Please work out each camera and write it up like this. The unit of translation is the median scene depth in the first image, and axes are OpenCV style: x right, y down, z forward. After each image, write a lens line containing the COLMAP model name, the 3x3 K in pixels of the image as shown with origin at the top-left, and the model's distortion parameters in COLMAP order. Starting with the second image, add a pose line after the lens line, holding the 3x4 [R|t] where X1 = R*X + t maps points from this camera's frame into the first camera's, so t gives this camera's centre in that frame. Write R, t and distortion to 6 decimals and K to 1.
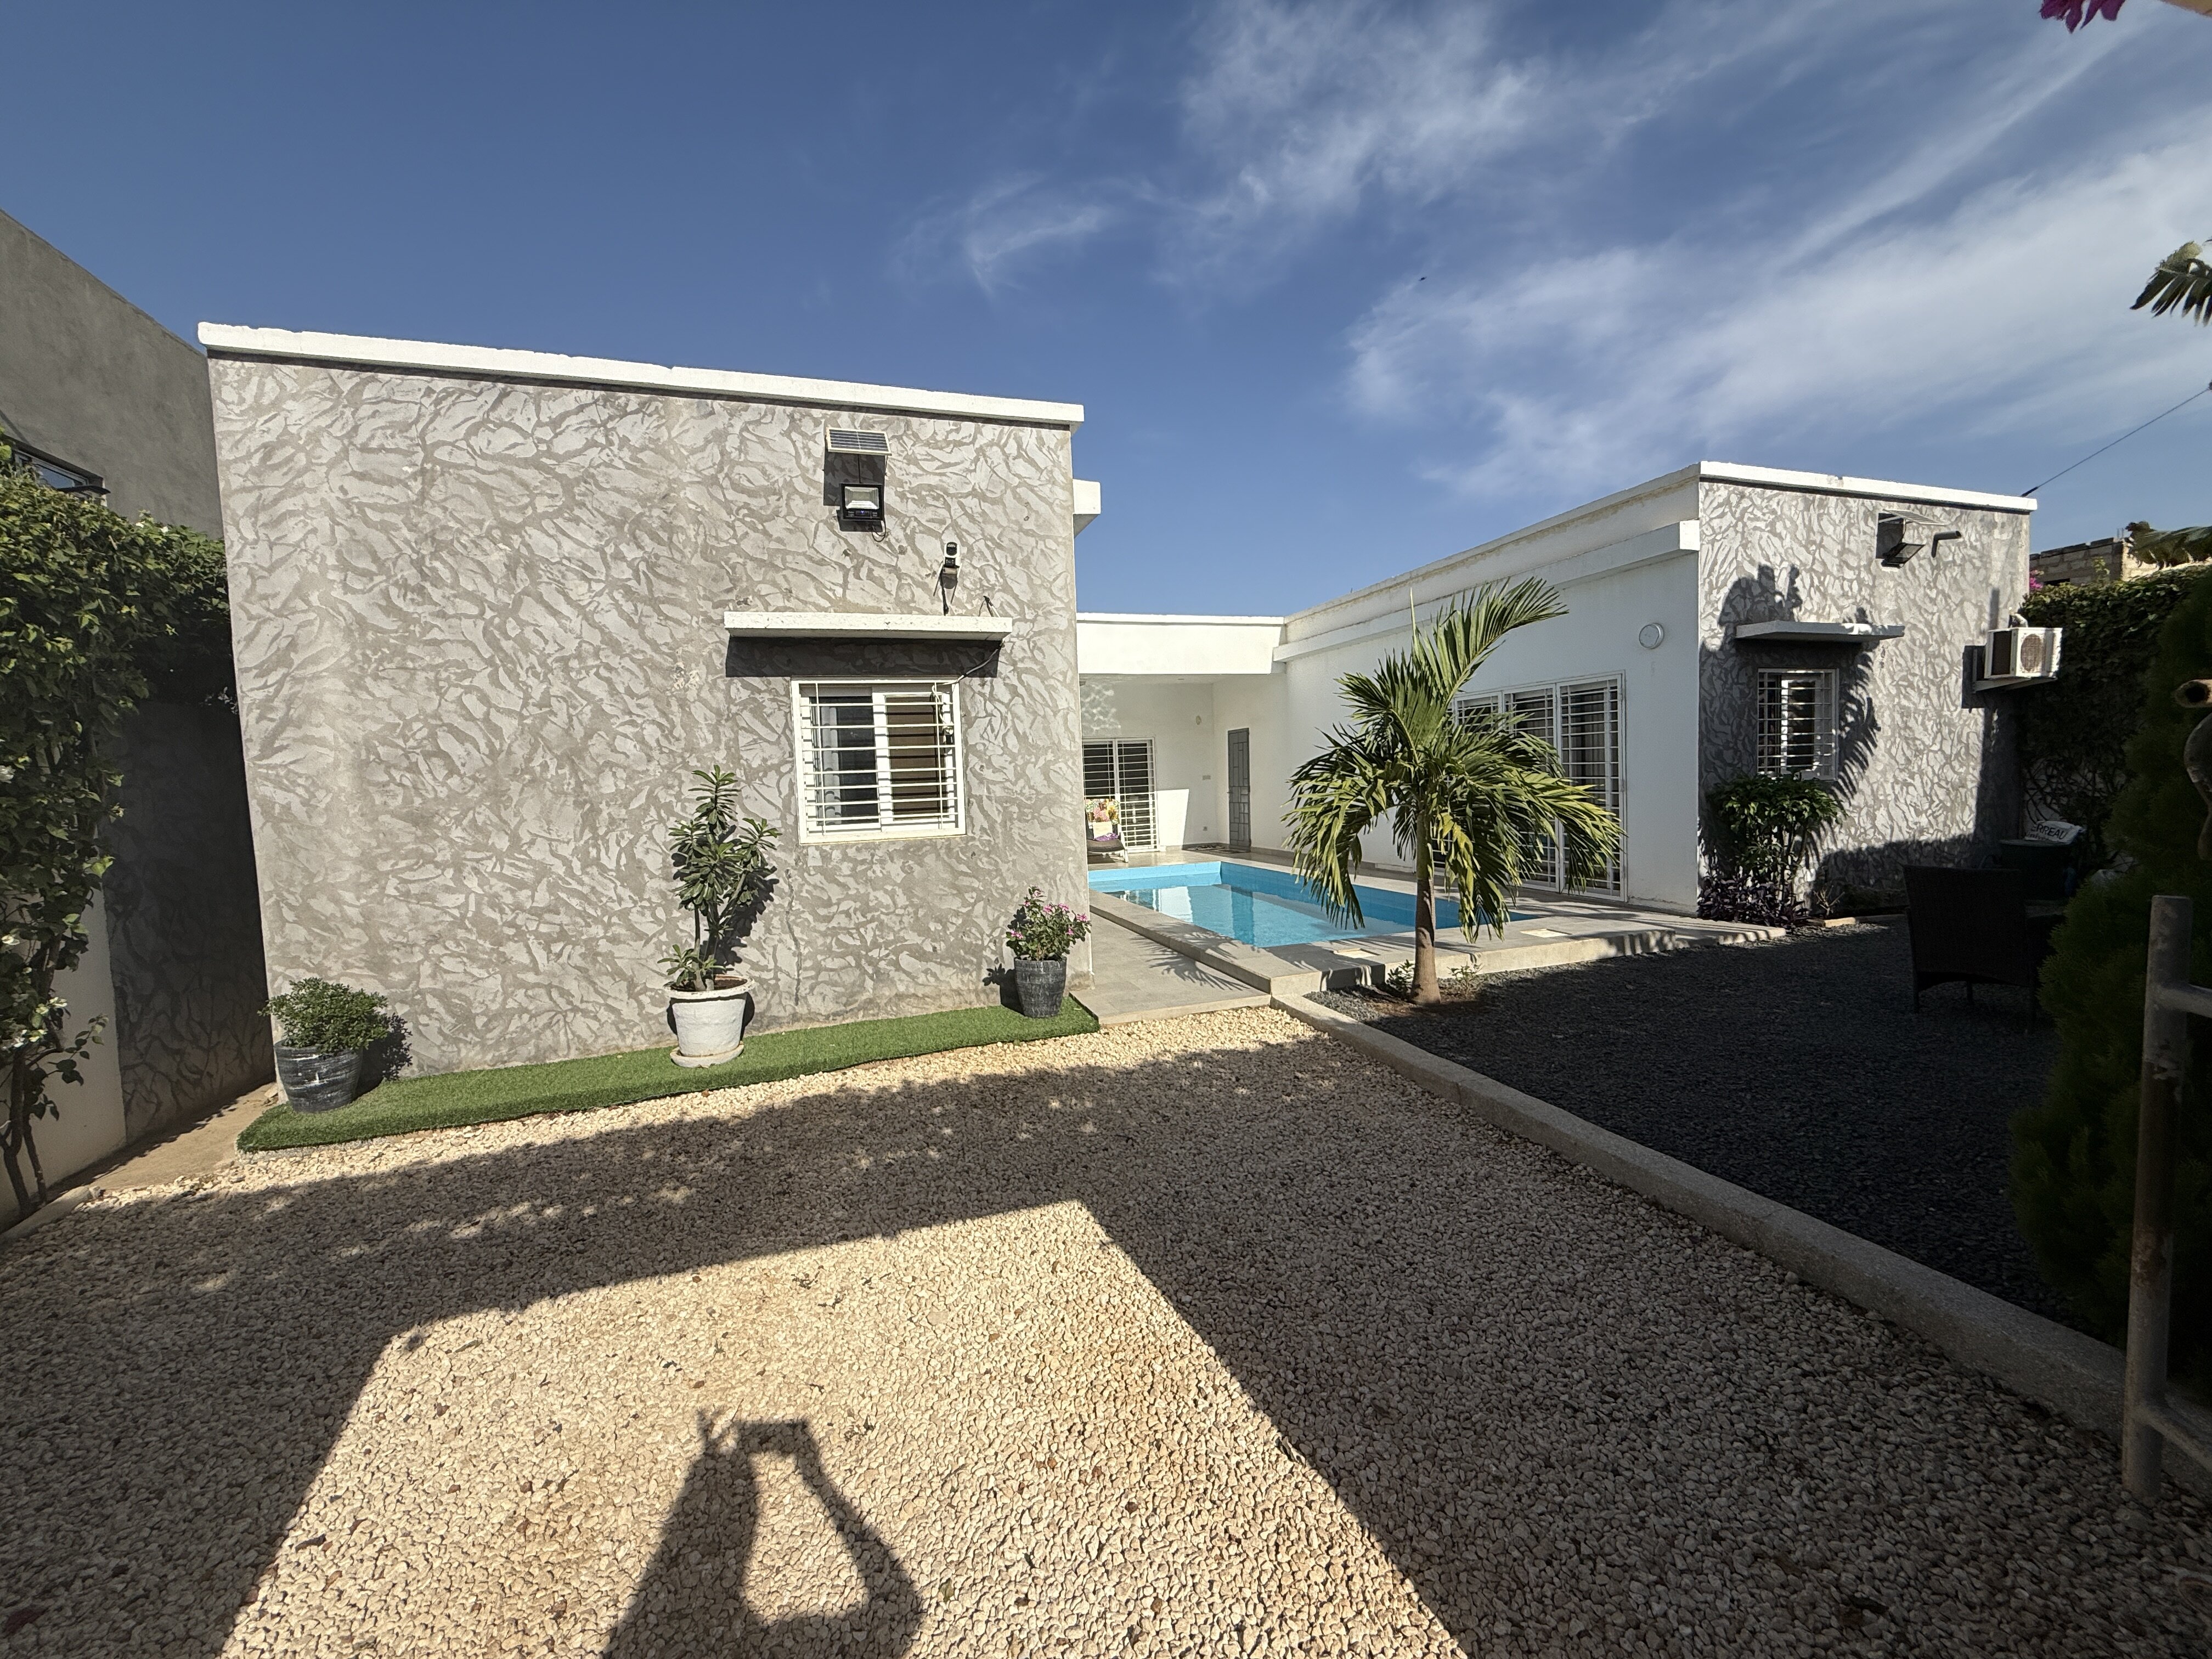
lens RADIAL K [[889.3, 0, 1106.0], [0, 889.3, 829.5], [0, 0, 1]] dist [0.000487, 0.000205]
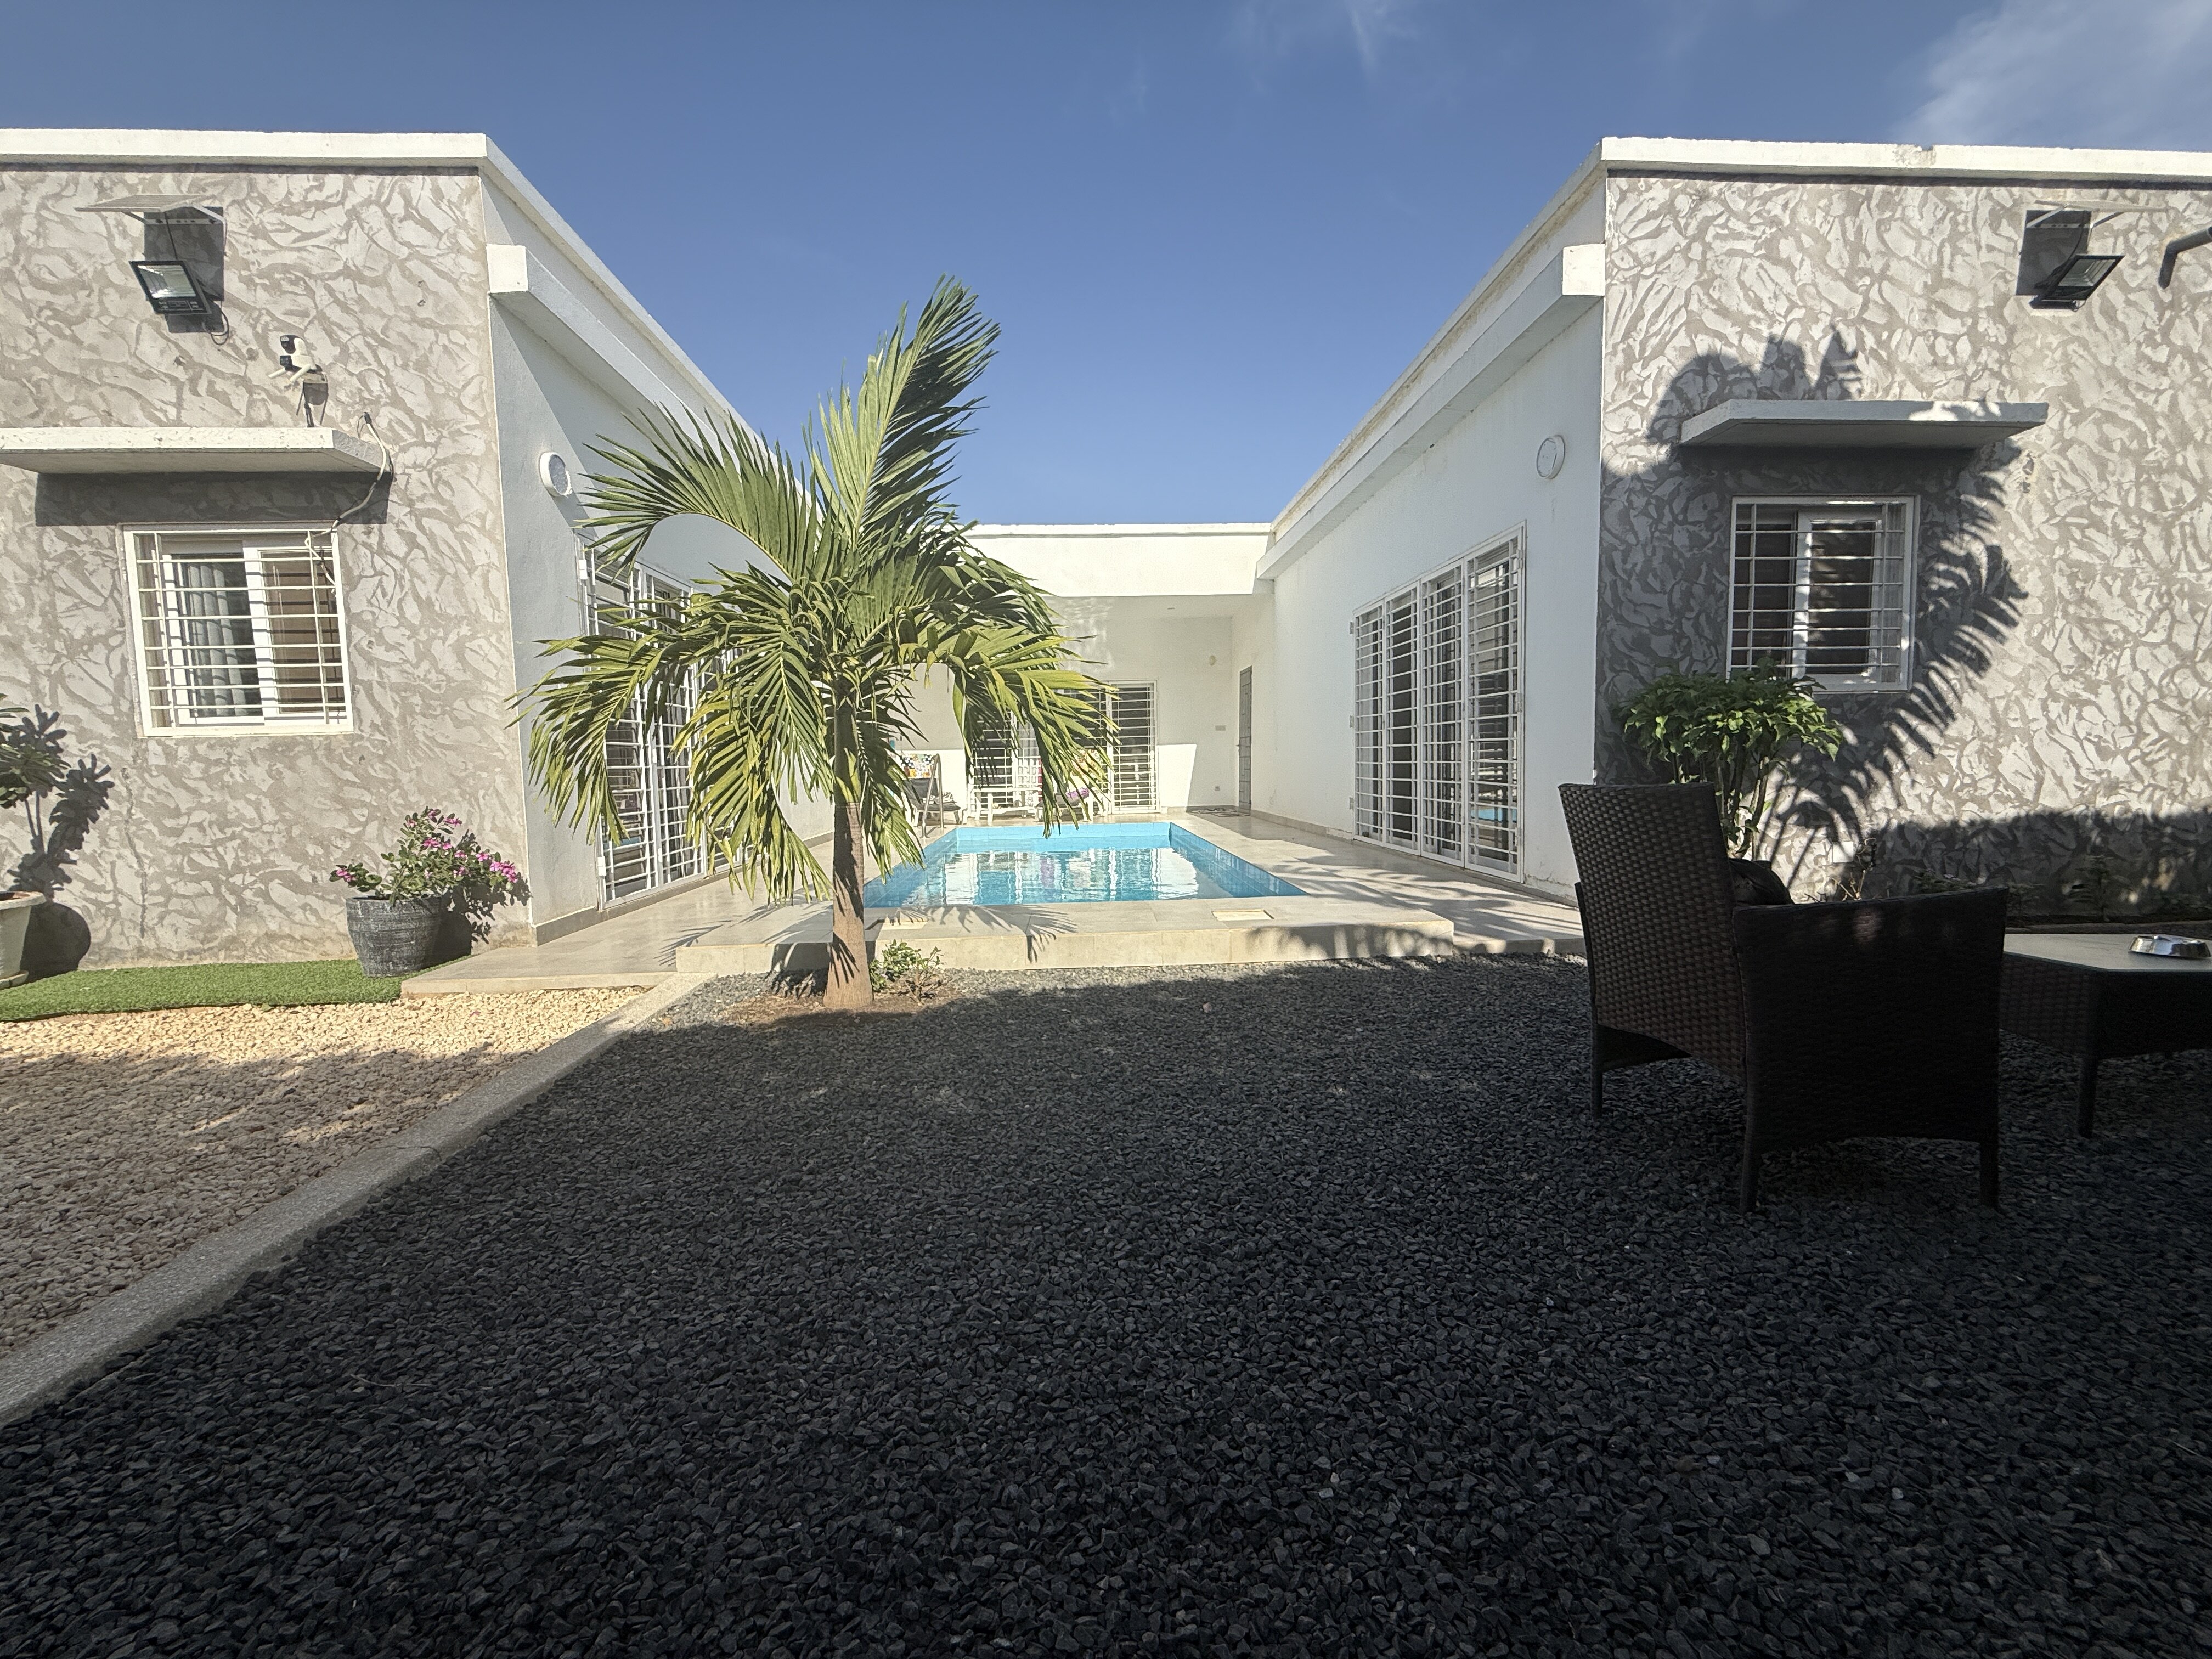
lens RADIAL K [[889.3, 0, 1106.0], [0, 889.3, 829.5], [0, 0, 1]] dist [0.000487, 0.000205]
pose [[0.964880, 0.037027, -0.260069, 0.672036], [-0.030227, 0.999090, 0.030101, 0.046976], [0.260947, -0.021183, 0.965121, 0.431271]]
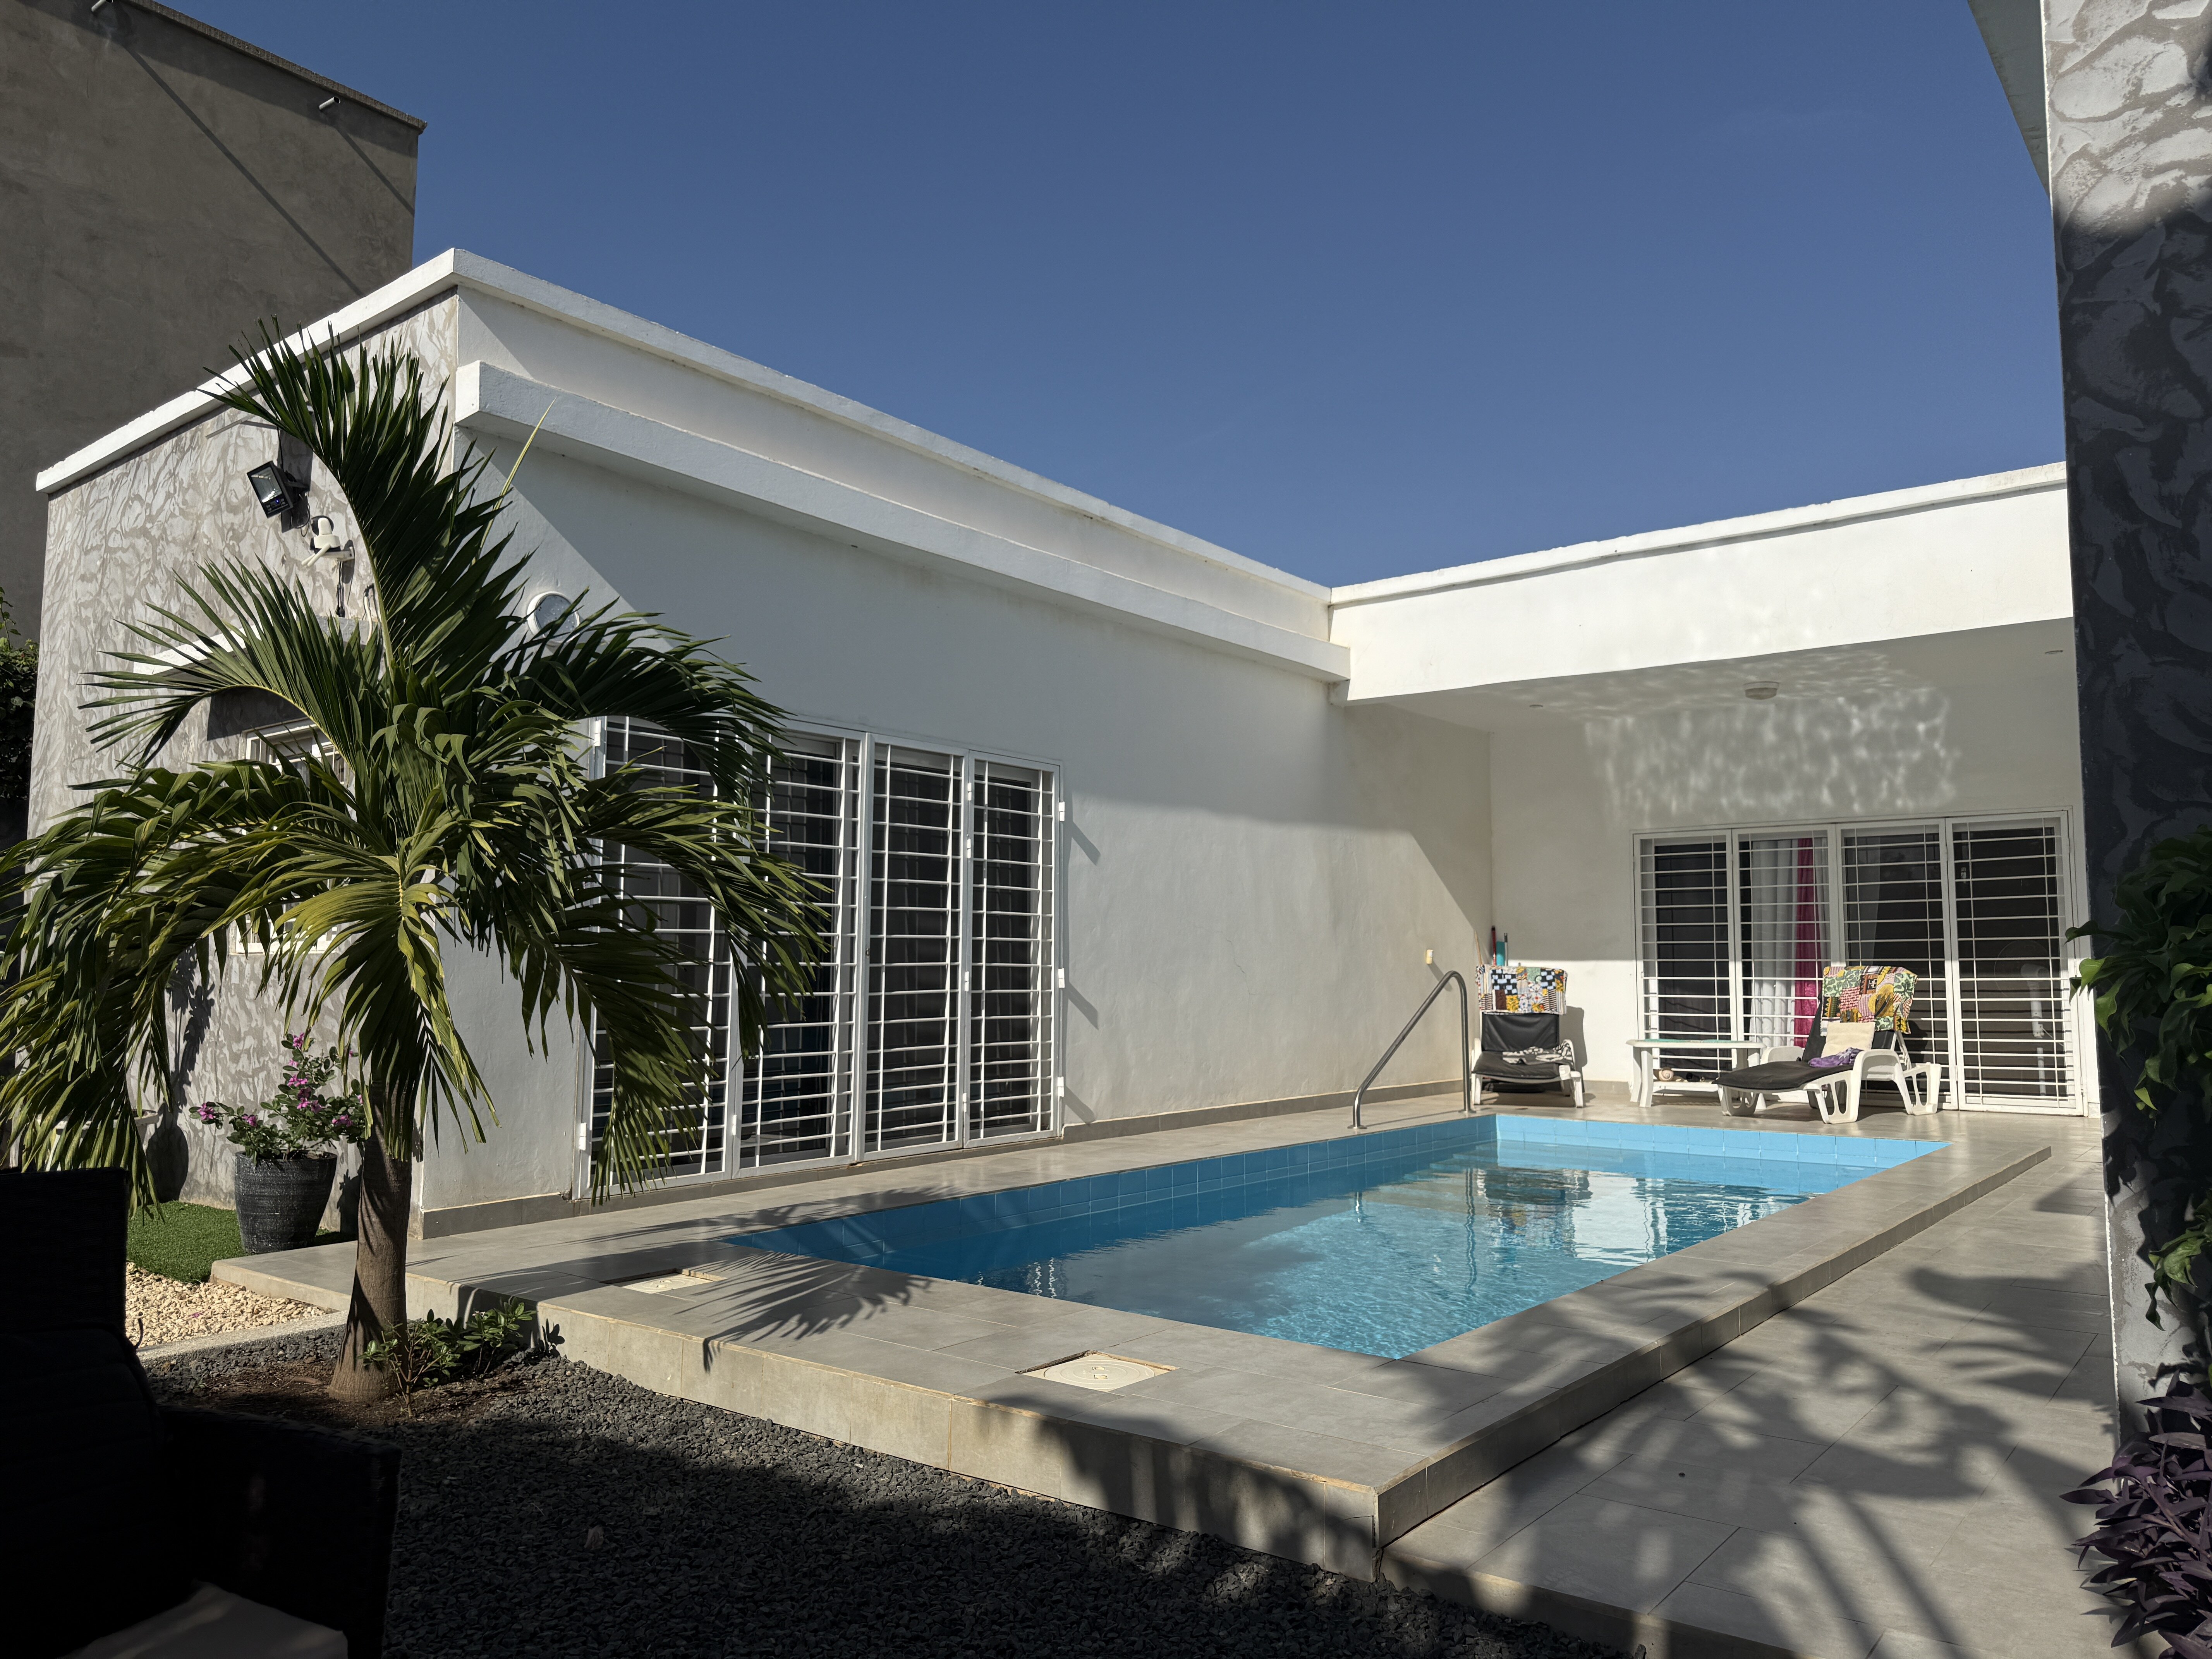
lens RADIAL K [[1549.0, 0, 1105.2], [0, 1549.0, 839.2], [0, 0, 1]] dist [0.130444, -0.152518]
pose [[0.549596, -0.031923, -0.834821, 1.120634], [-0.070112, 0.993982, -0.084167, -0.017081], [0.832483, 0.104789, 0.544050, 0.833050]]
